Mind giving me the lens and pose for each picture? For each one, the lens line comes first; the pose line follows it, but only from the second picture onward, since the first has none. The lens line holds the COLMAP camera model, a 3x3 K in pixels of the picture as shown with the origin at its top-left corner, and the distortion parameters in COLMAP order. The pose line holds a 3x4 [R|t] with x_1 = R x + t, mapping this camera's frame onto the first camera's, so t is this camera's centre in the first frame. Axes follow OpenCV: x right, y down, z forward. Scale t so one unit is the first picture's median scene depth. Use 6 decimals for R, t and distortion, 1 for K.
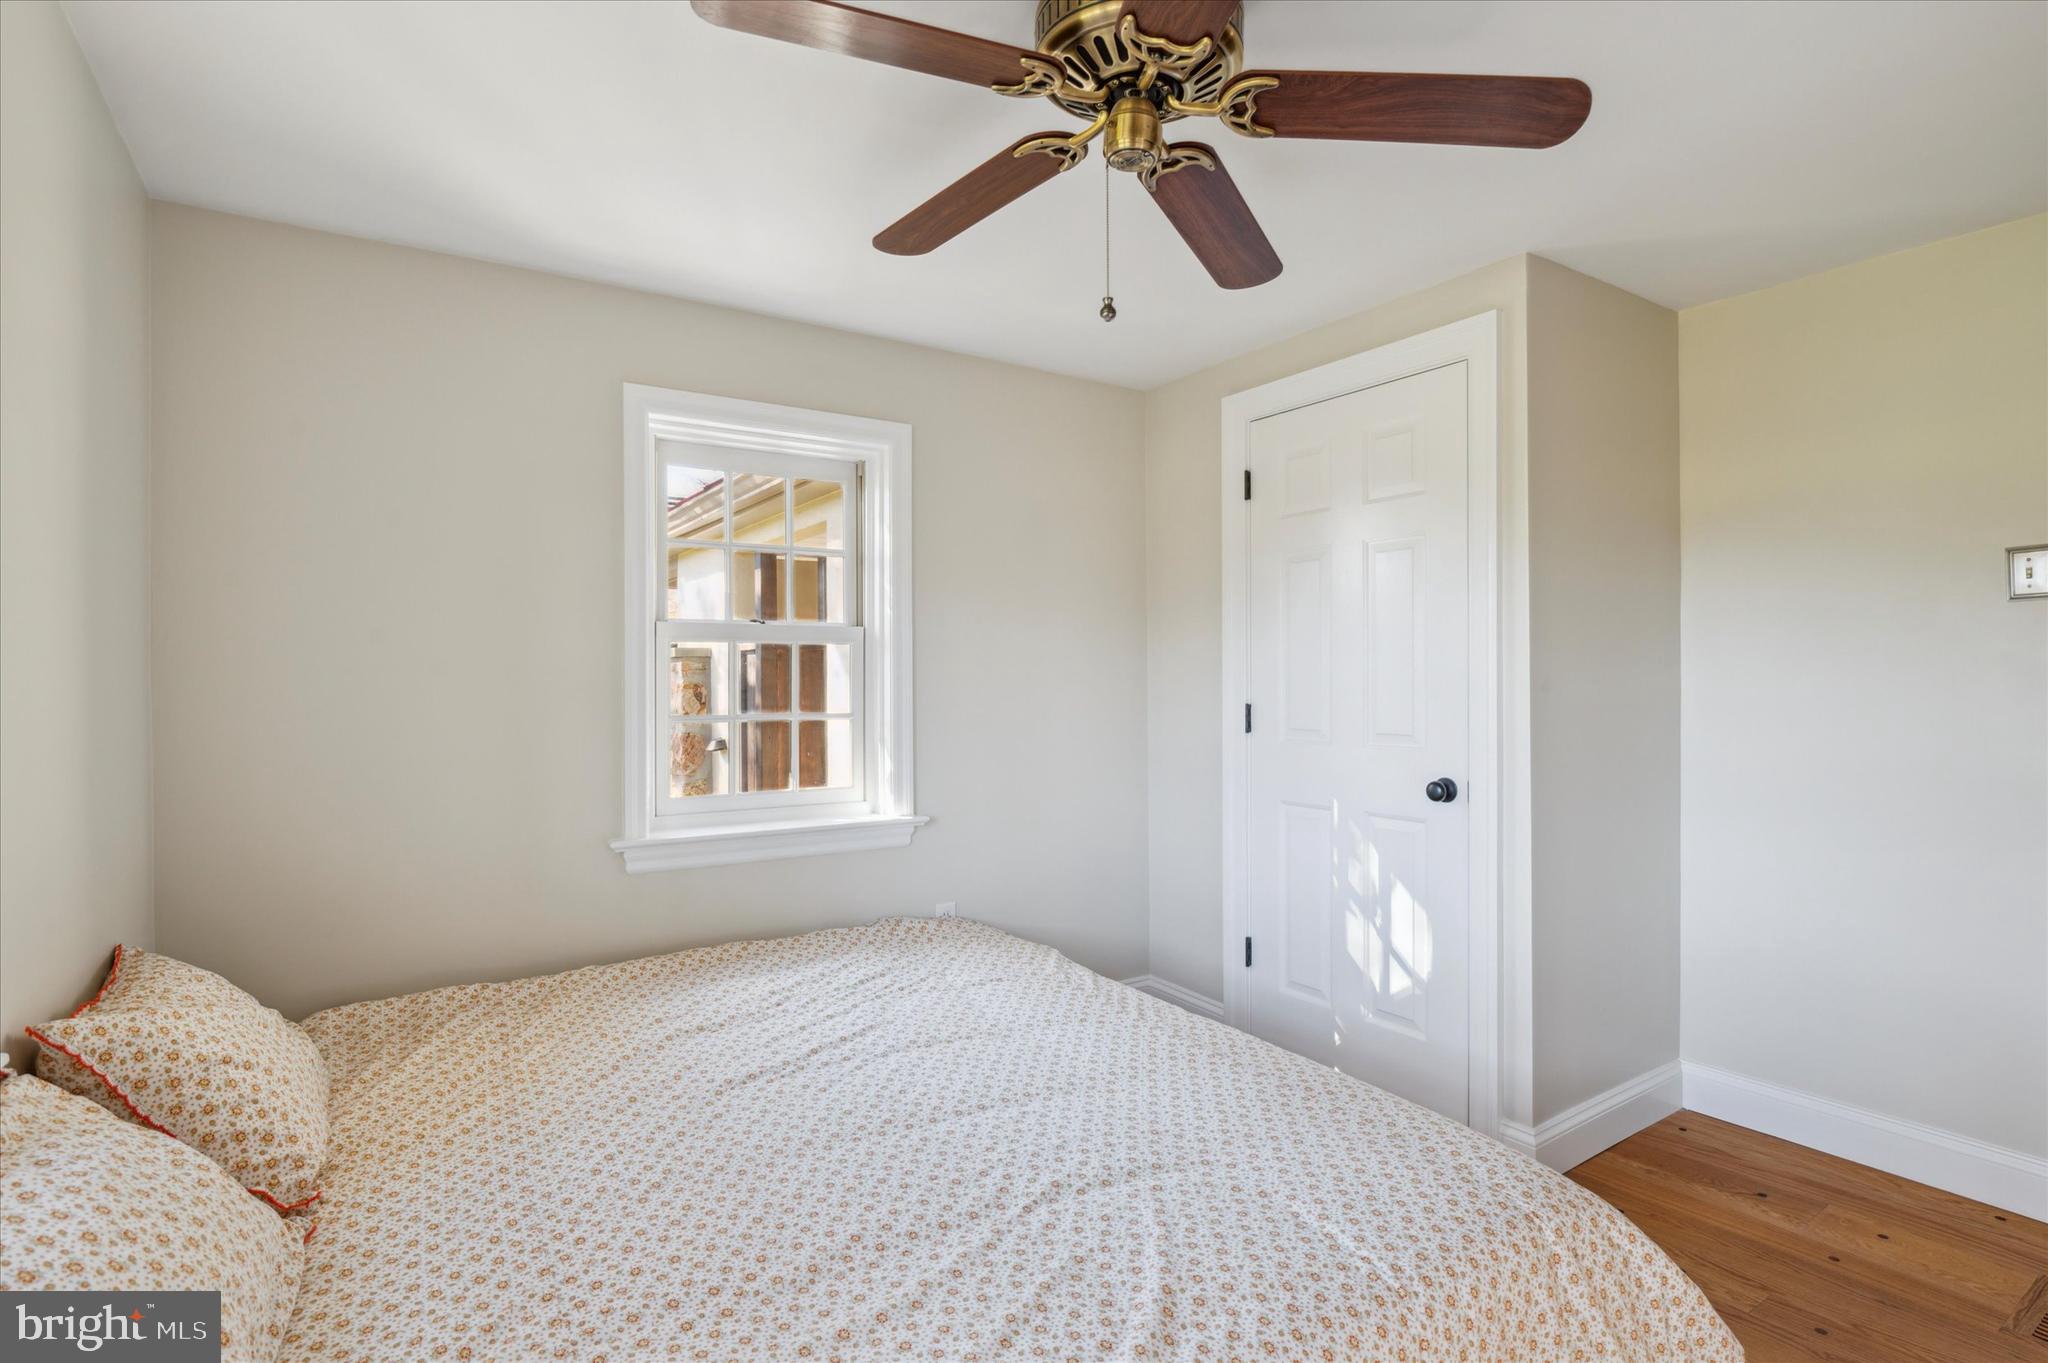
lens RADIAL K [[1005.4, 0, 1033.2], [0, 1005.4, 679.9], [0, 0, 1]] dist [-0.002828, -0.000802]
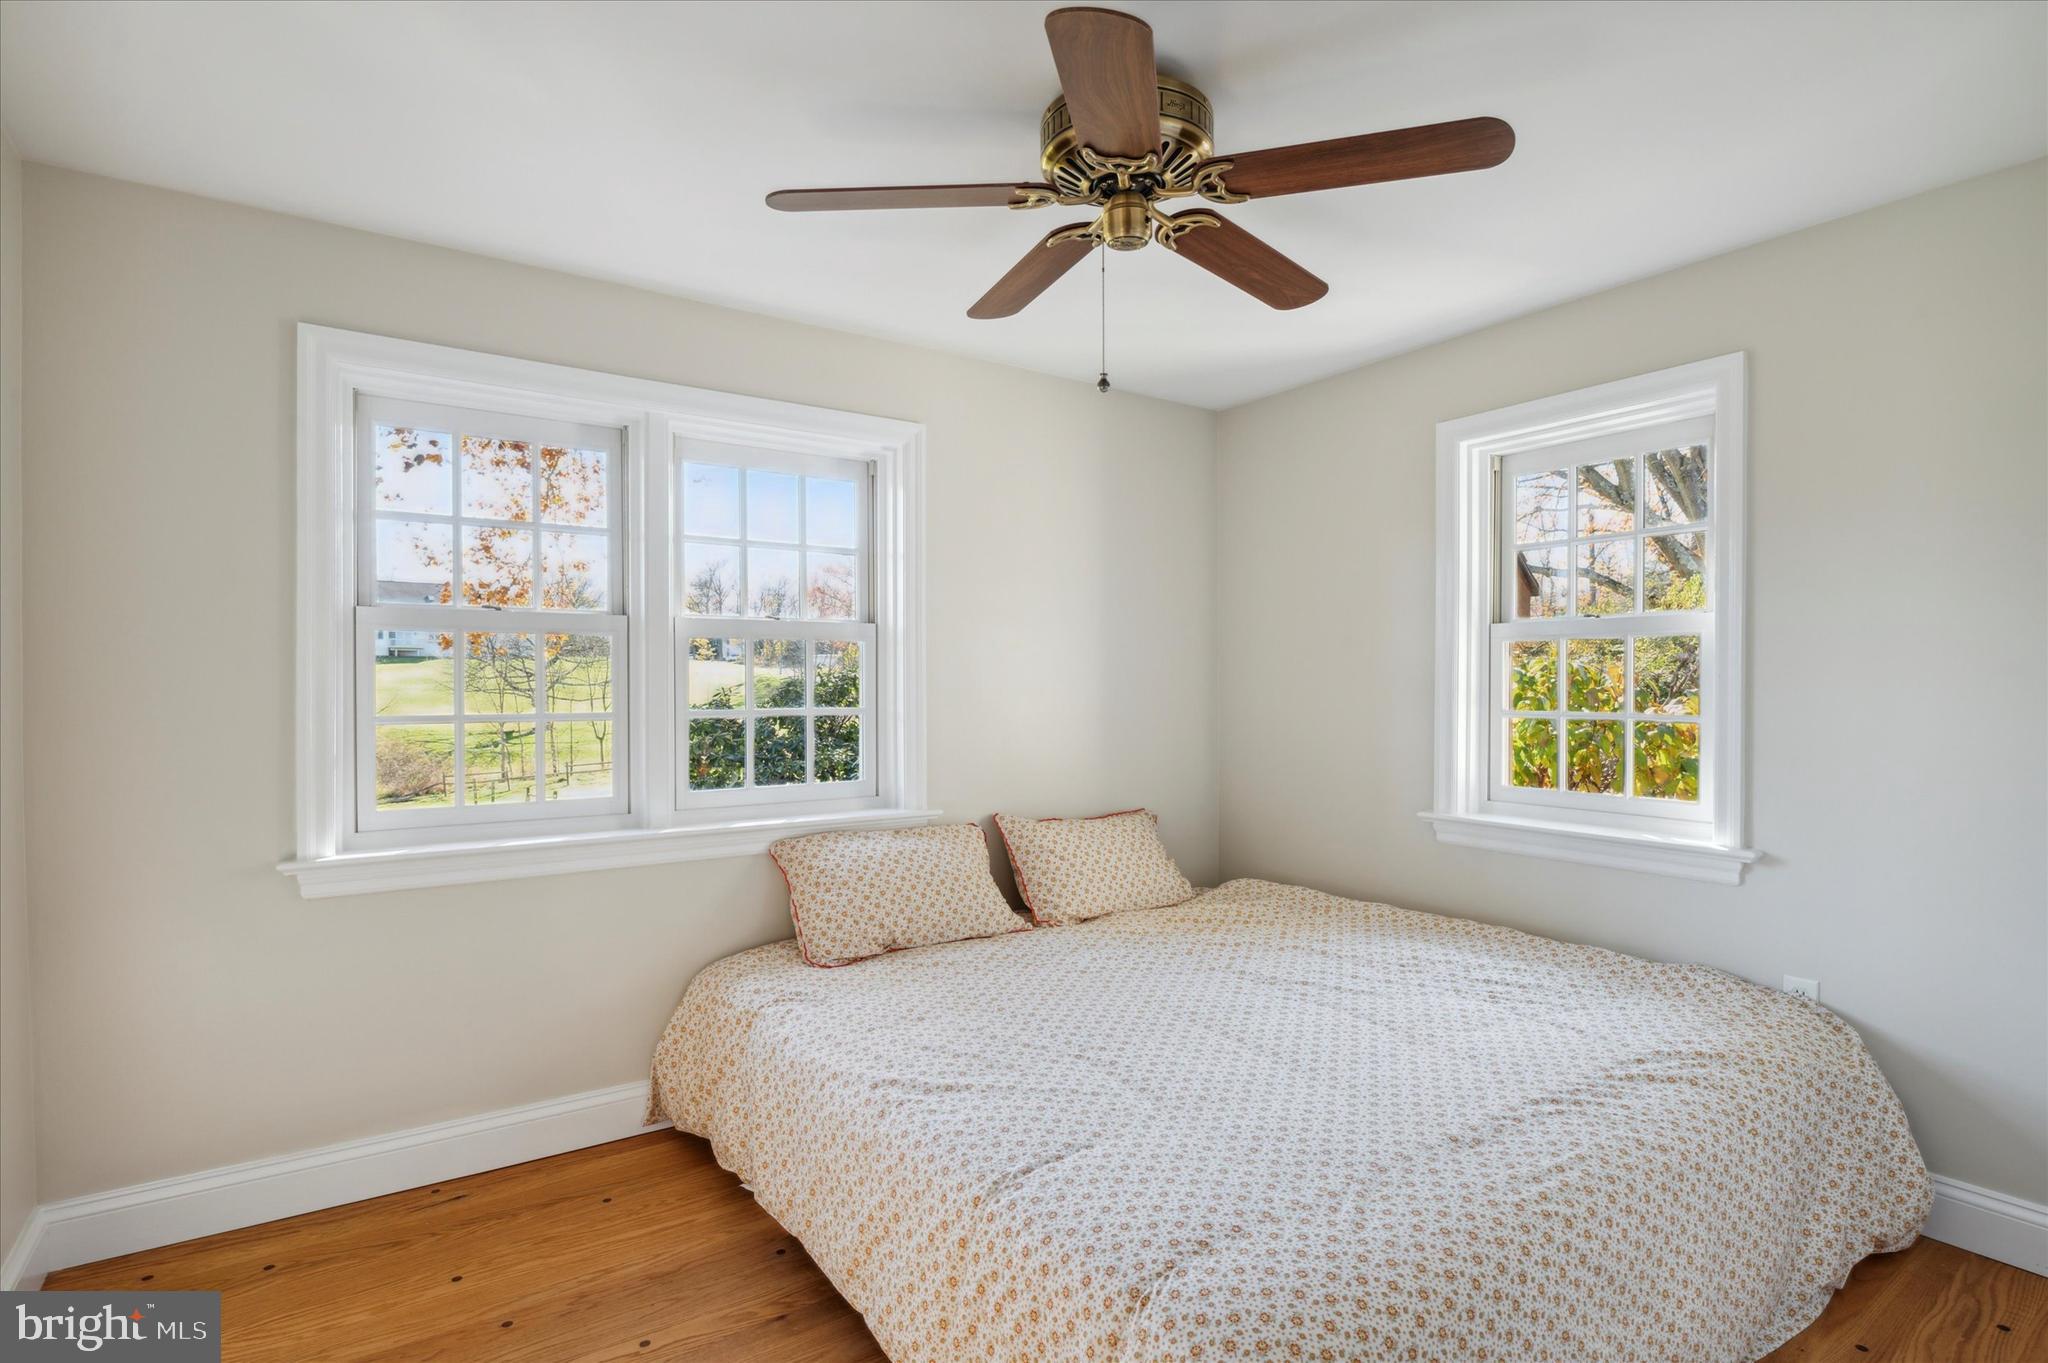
lens RADIAL K [[1005.4, 0, 1033.2], [0, 1005.4, 679.9], [0, 0, 1]] dist [-0.002828, -0.000802]
pose [[0.017581, -0.004129, -0.999837, 0.803966], [0.001947, 0.999990, -0.004095, 0.006784], [0.999844, -0.001875, 0.017589, 0.530421]]
